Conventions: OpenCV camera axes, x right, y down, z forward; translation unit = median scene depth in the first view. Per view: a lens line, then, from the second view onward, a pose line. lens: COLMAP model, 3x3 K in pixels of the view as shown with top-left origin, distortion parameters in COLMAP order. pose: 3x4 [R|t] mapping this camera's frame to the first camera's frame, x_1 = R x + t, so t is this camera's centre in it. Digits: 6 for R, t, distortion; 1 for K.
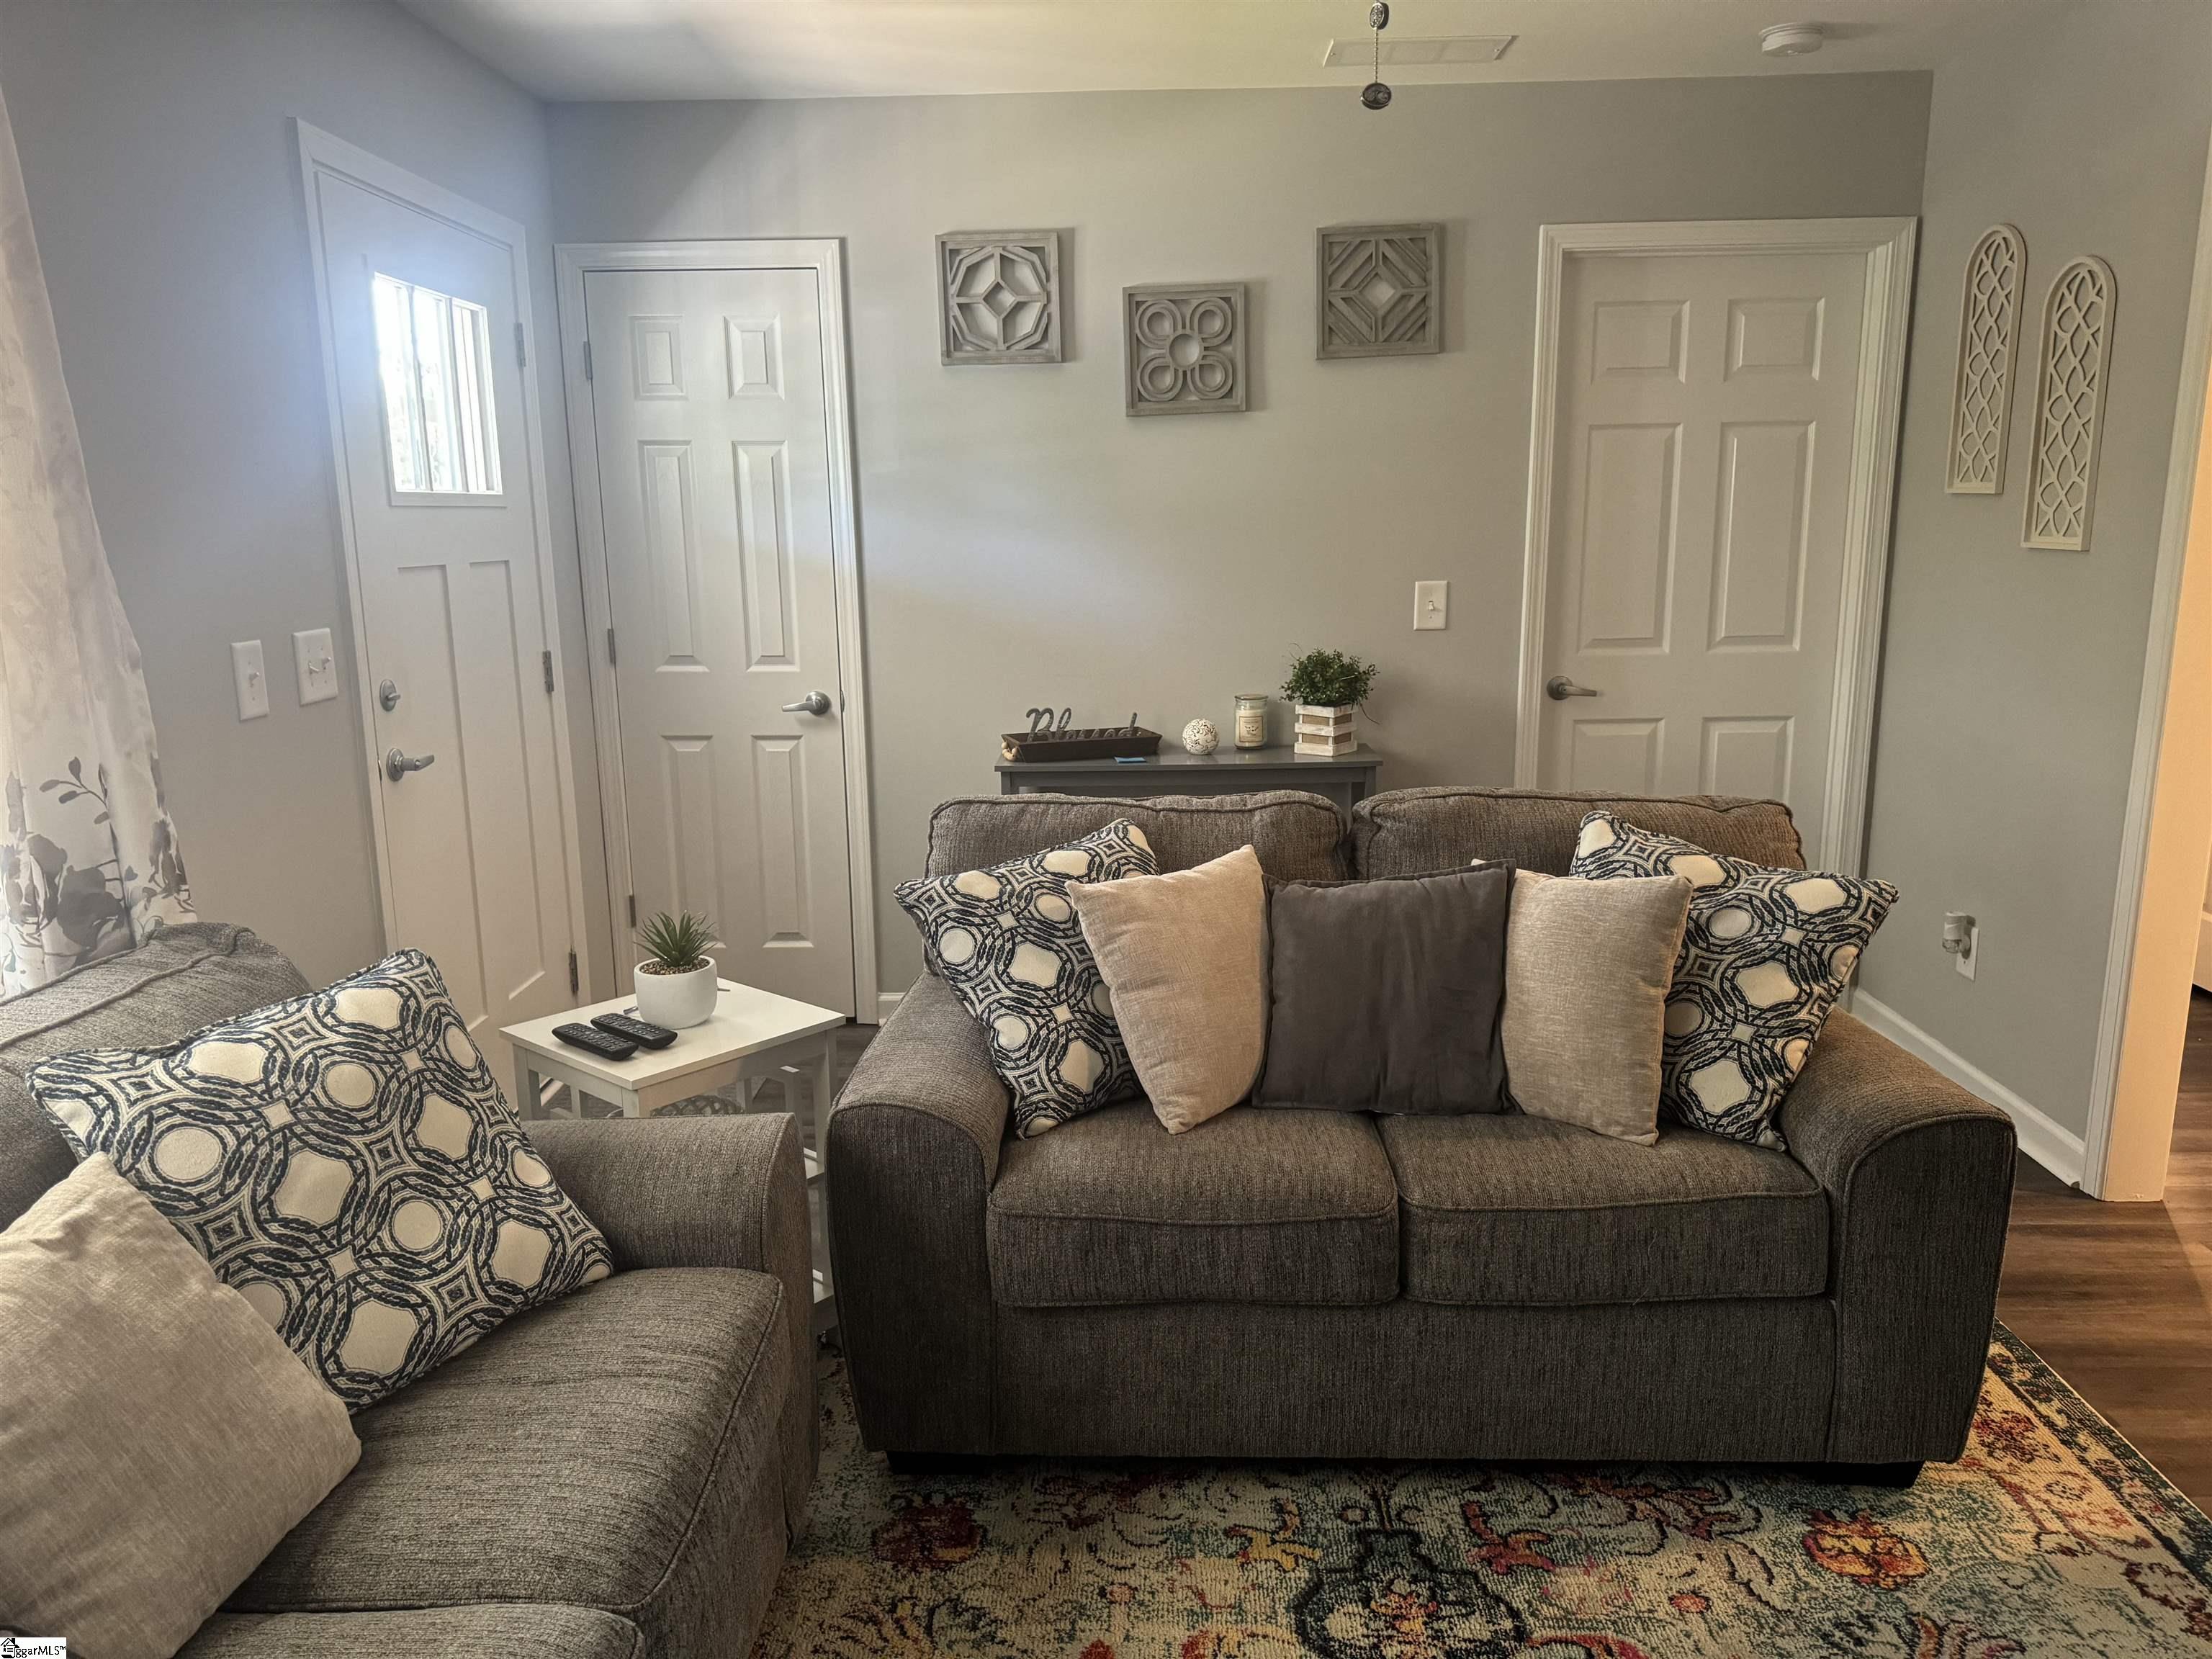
lens RADIAL K [[1563.8, 0, 1106.7], [0, 1563.8, 831.3], [0, 0, 1]] dist [-0.009308, -0.004344]
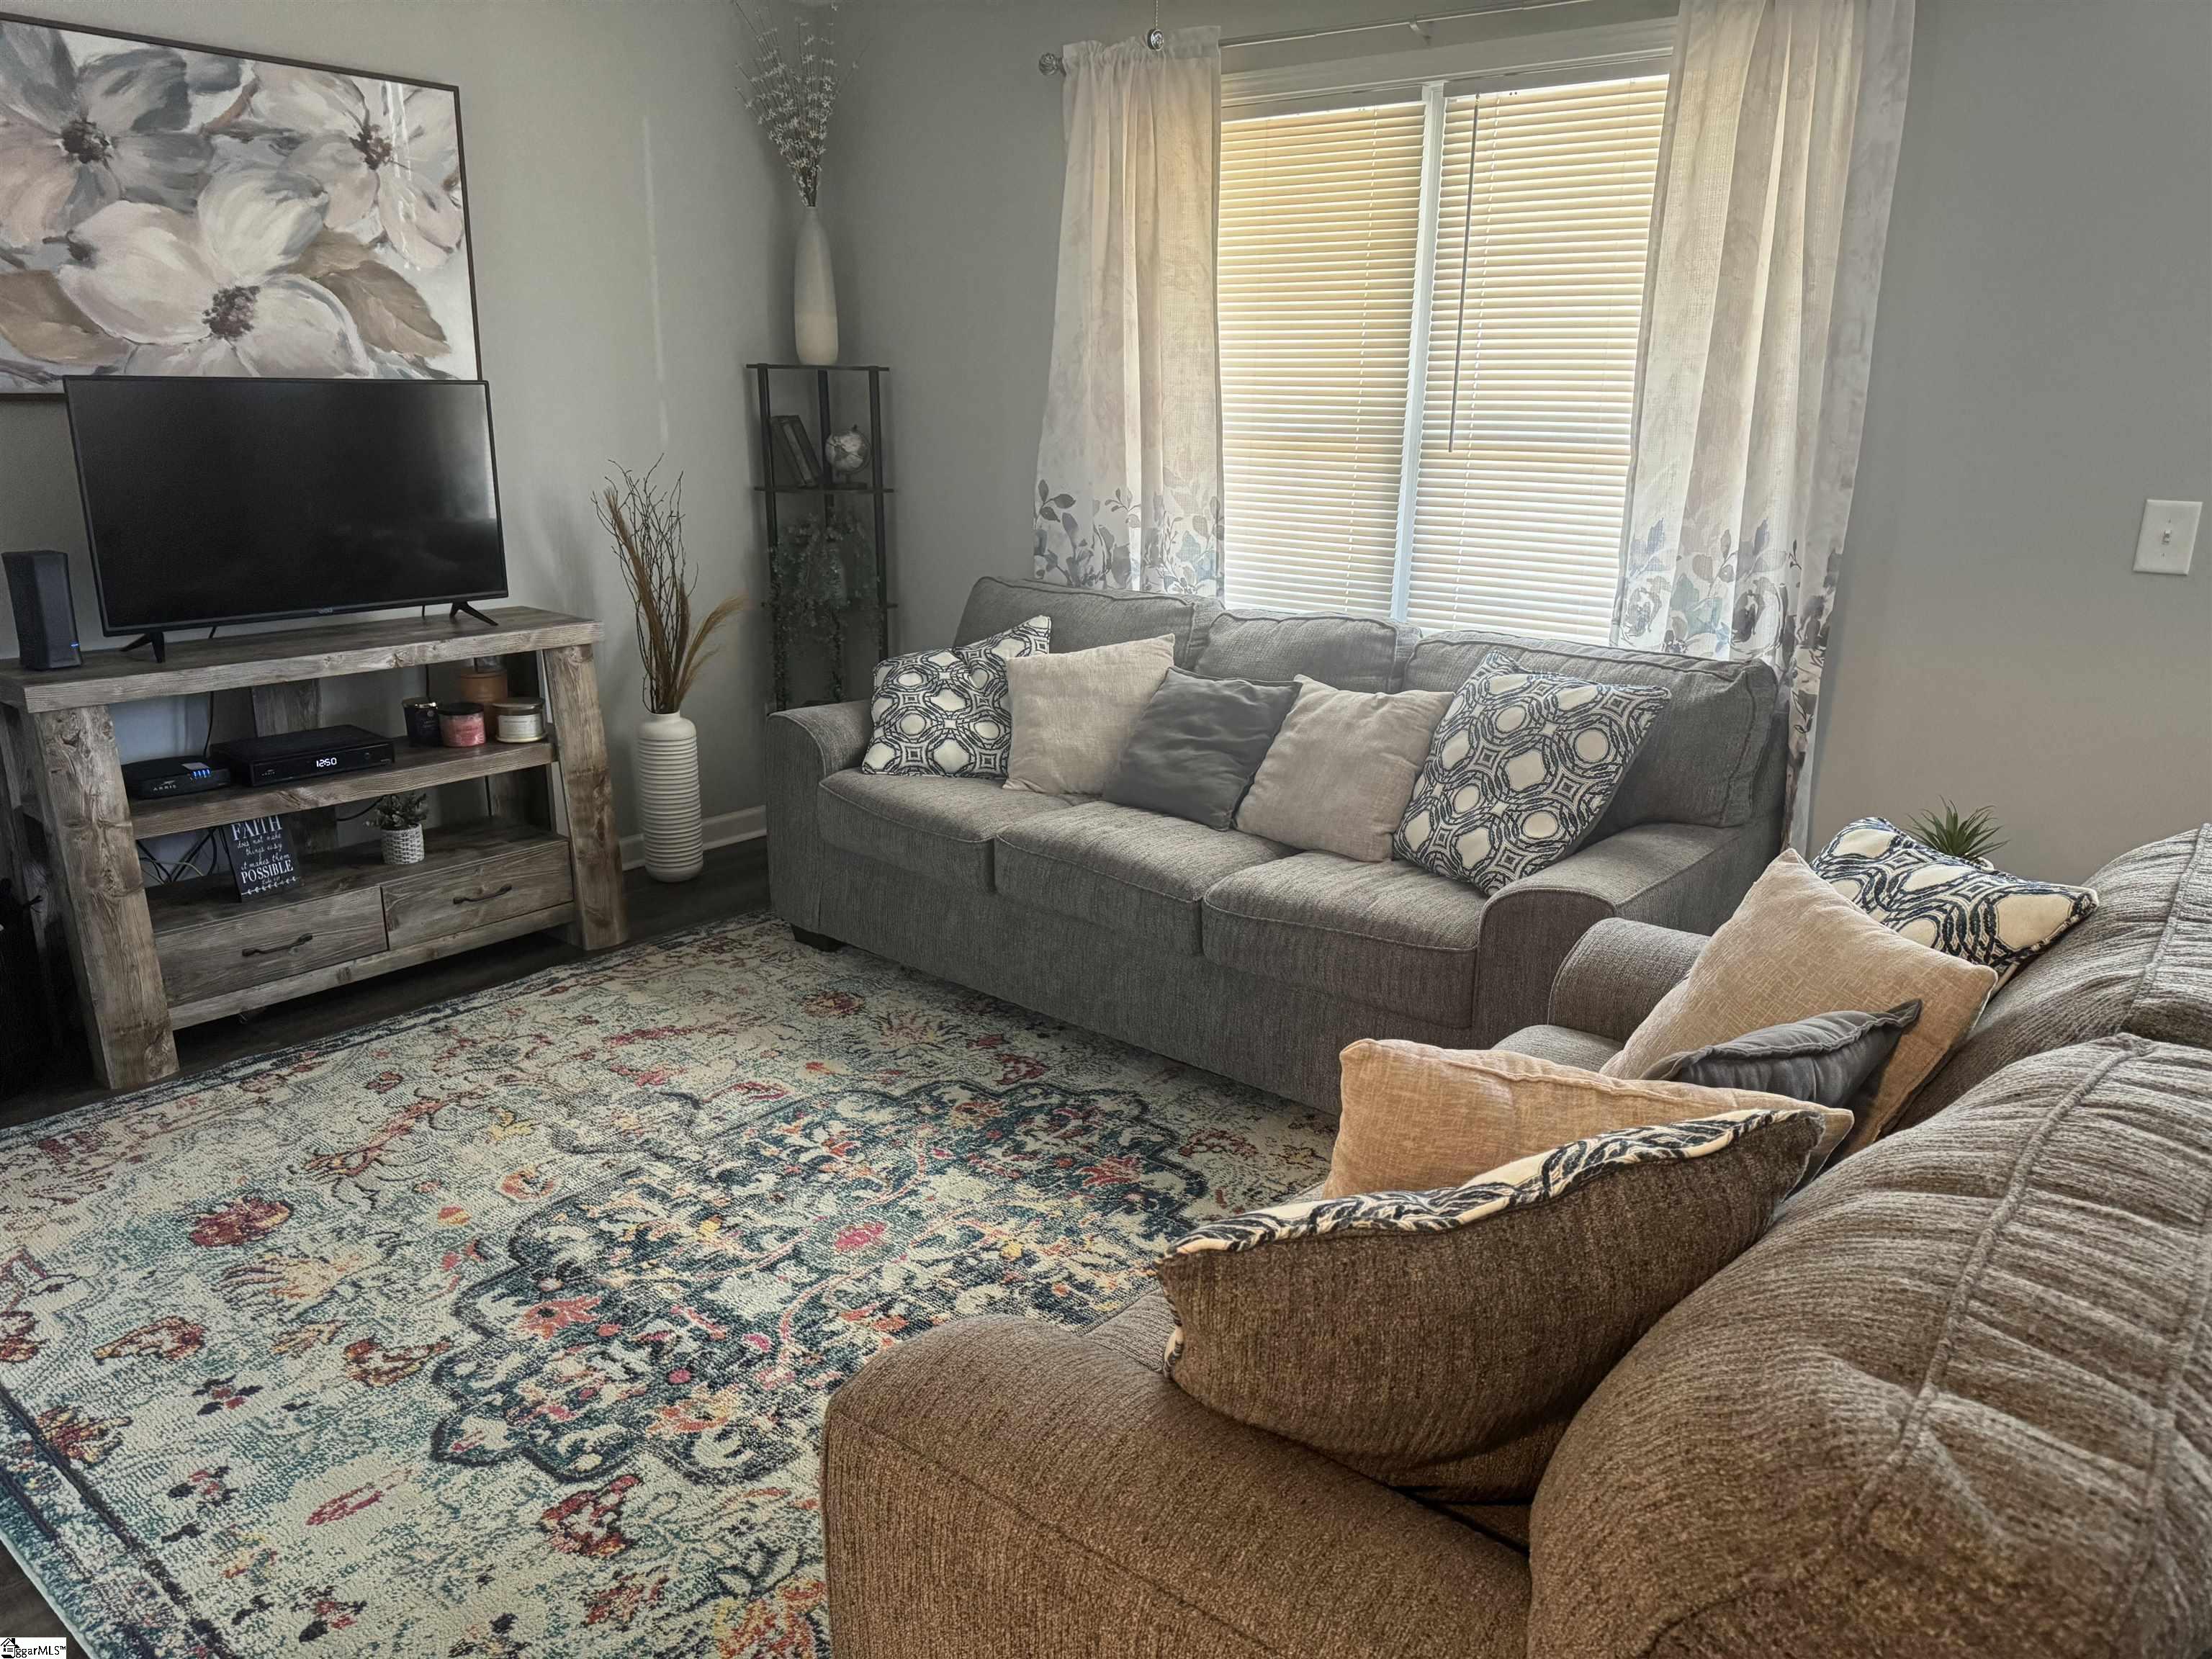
lens RADIAL K [[1563.8, 0, 1104.4], [0, 1563.8, 831.5], [0, 0, 1]] dist [-0.009308, -0.004344]
pose [[-0.605296, 0.233505, -0.760982, 1.068839], [-0.154821, 0.903213, 0.400295, -0.327268], [0.780799, 0.360113, -0.510560, 1.507899]]
